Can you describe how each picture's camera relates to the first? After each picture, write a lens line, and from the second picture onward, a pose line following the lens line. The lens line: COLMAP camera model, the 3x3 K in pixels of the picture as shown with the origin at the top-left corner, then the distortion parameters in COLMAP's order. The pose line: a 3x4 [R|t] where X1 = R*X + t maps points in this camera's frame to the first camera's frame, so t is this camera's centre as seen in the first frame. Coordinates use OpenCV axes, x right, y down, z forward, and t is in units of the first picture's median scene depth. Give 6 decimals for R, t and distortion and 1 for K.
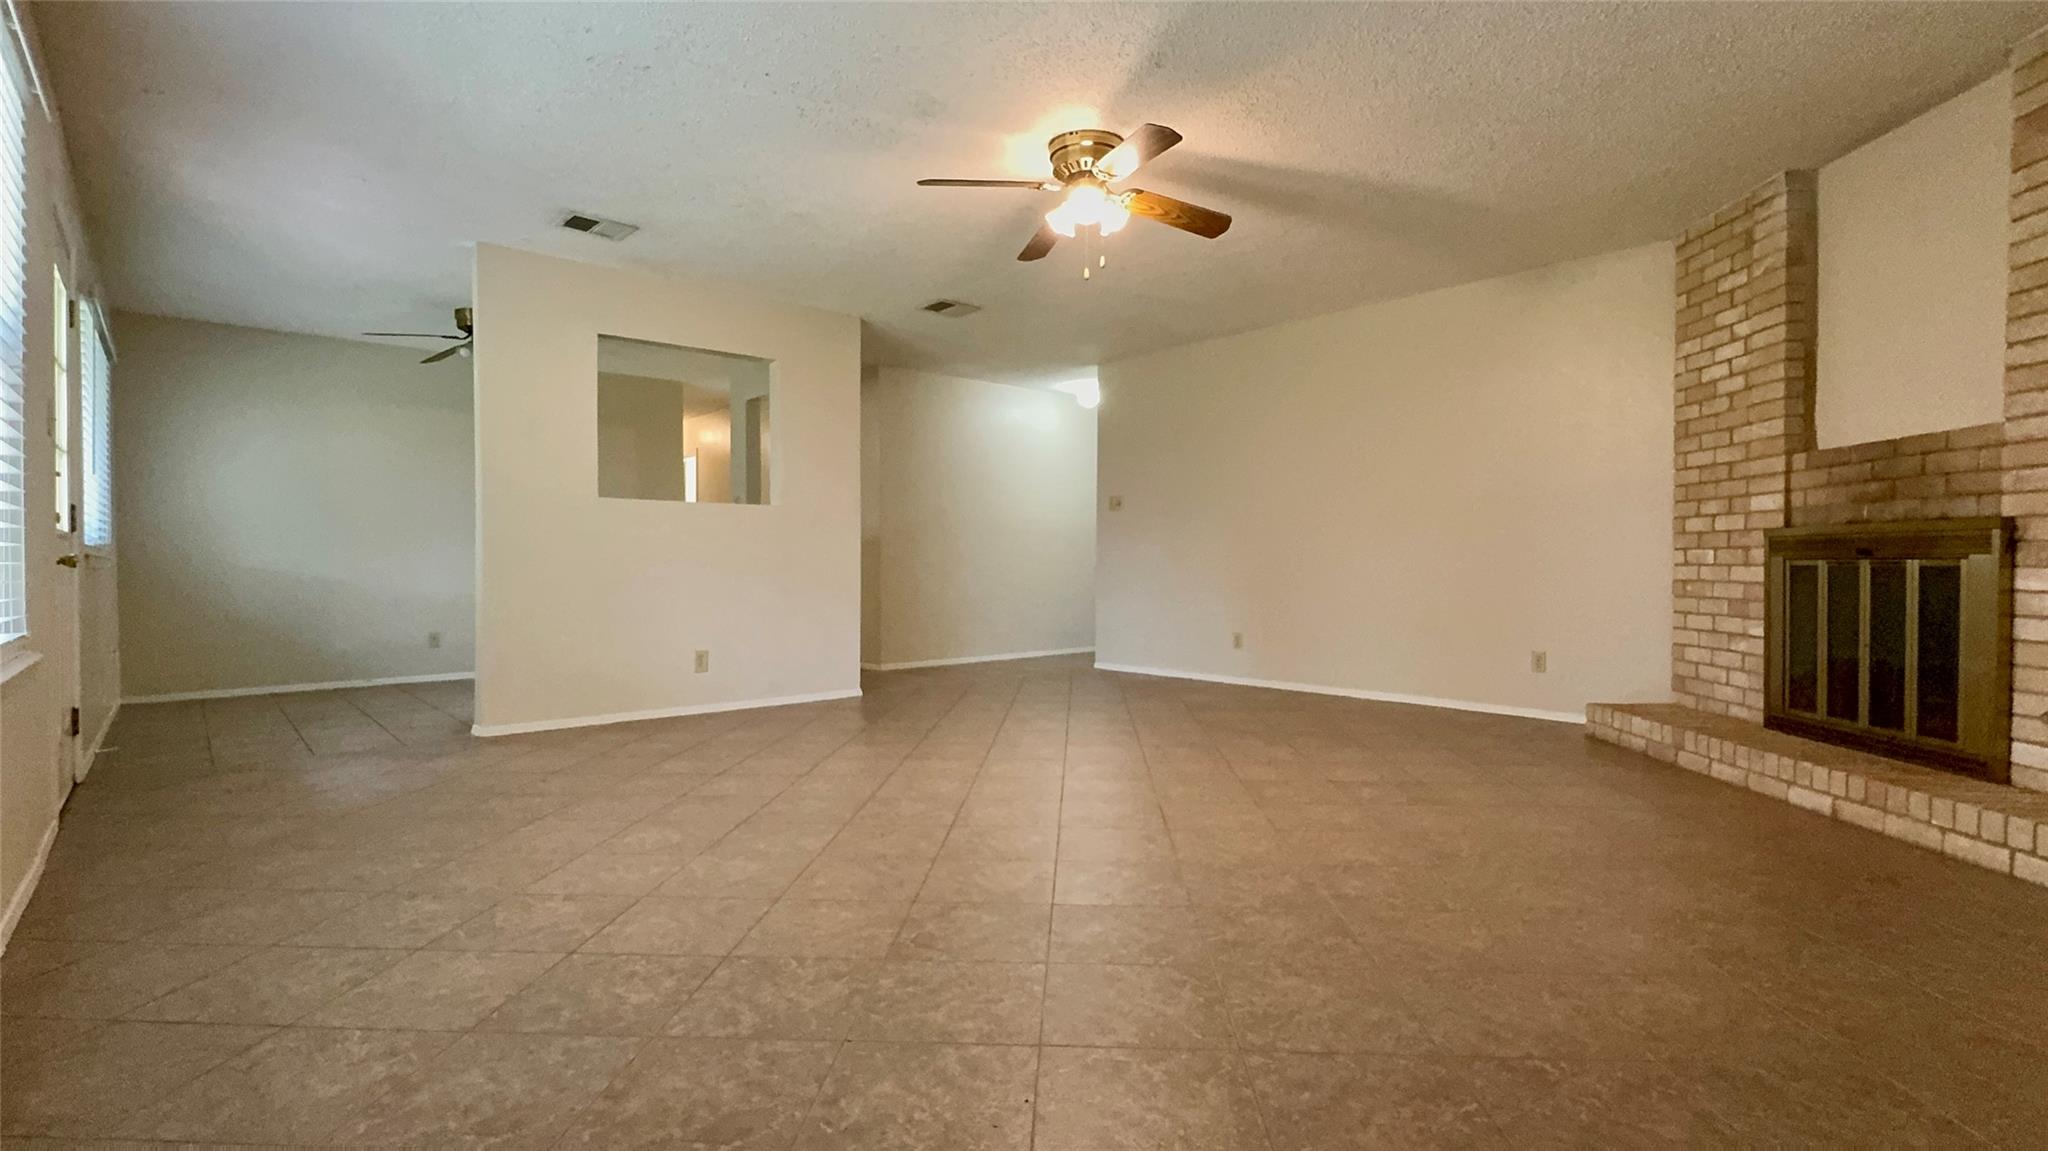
lens RADIAL K [[961.5, 0, 1024.0], [0, 961.5, 575.5], [0, 0, 1]] dist [-0.002348, -0.000427]
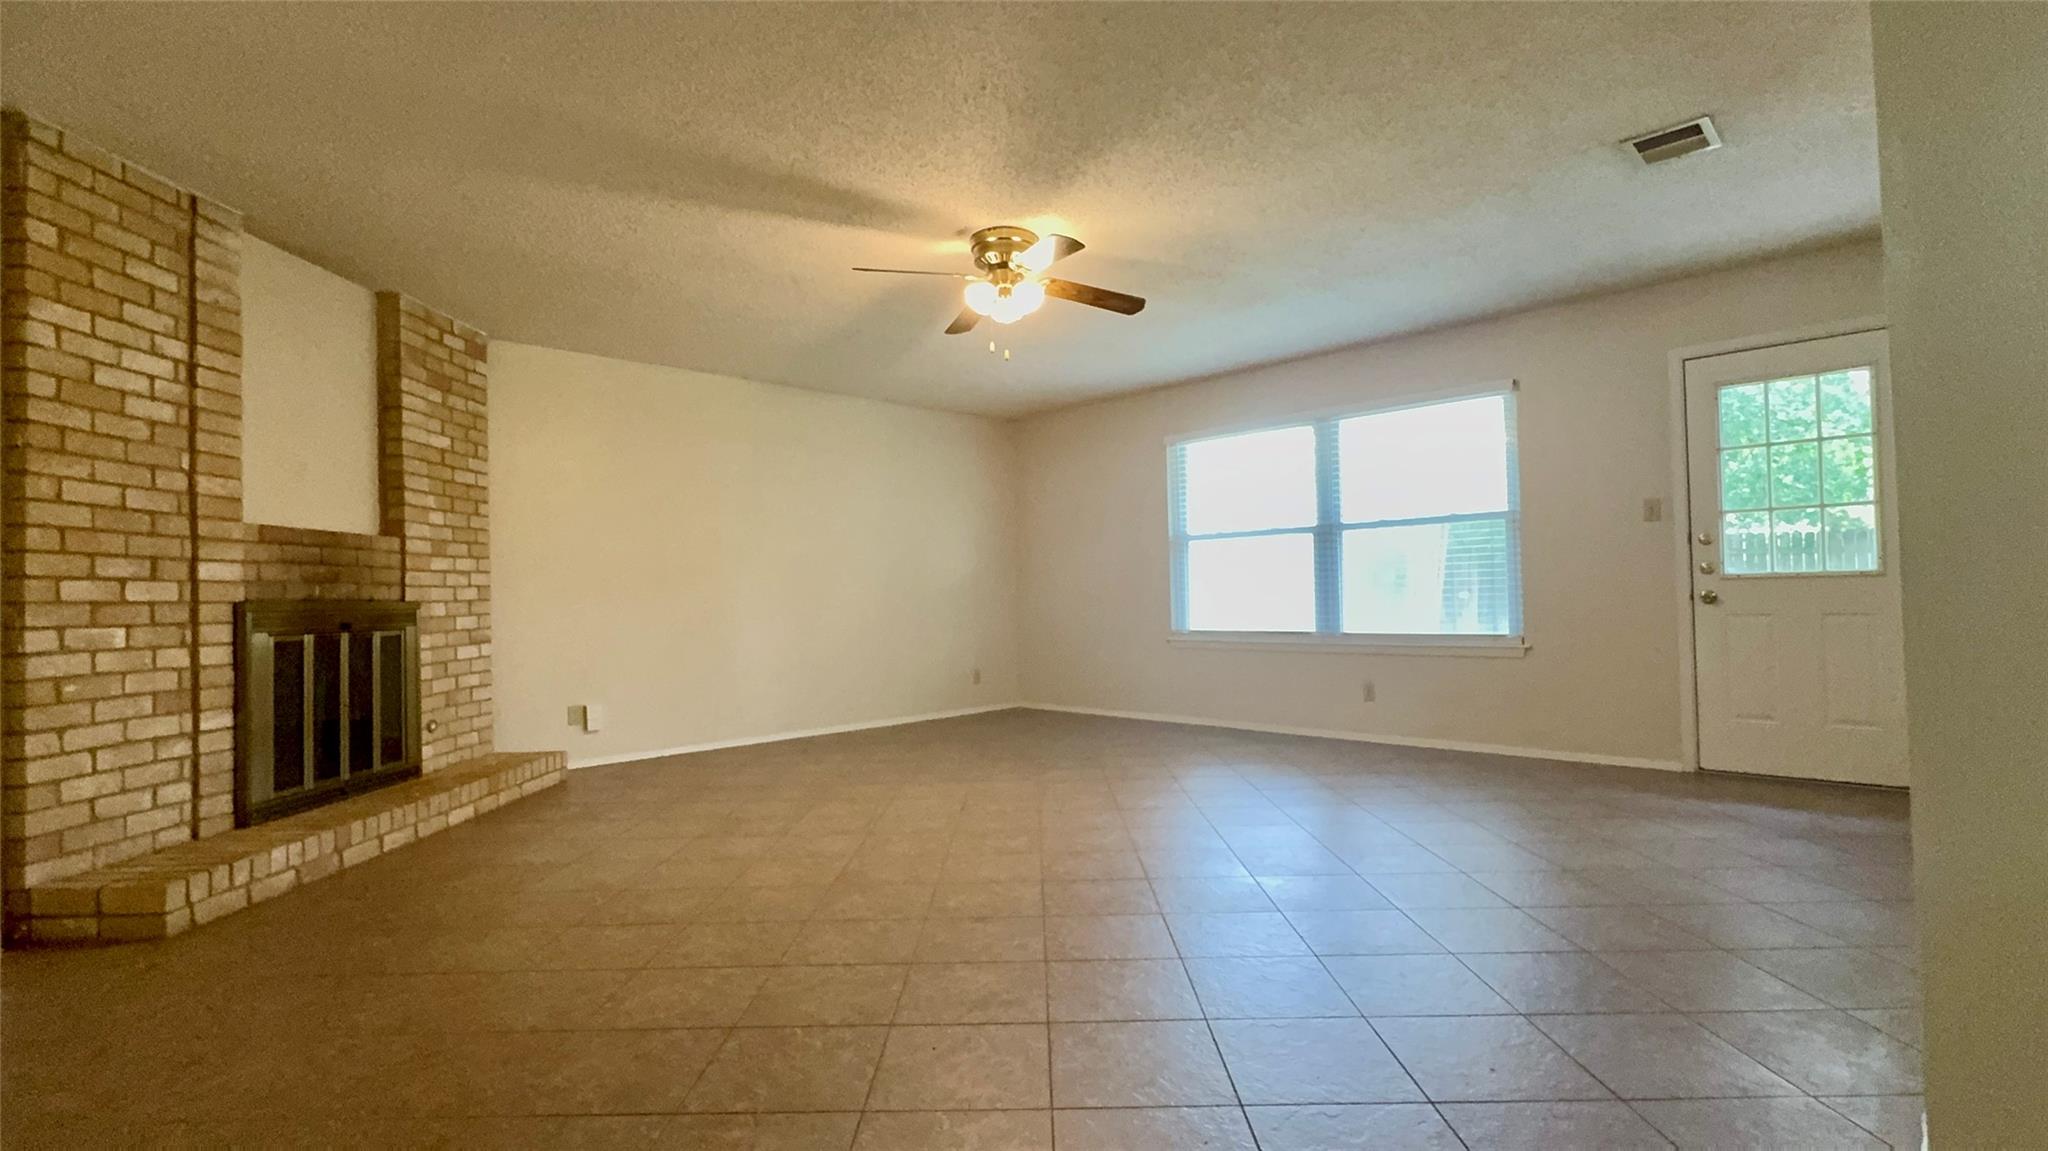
lens RADIAL K [[961.5, 0, 1024.0], [0, 961.5, 575.5], [0, 0, 1]] dist [-0.002348, -0.000427]
pose [[-0.998526, 0.021524, -0.049820, 0.090252], [0.022176, 0.999675, -0.012580, -0.043261], [0.049533, -0.013666, -0.998679, 1.794261]]
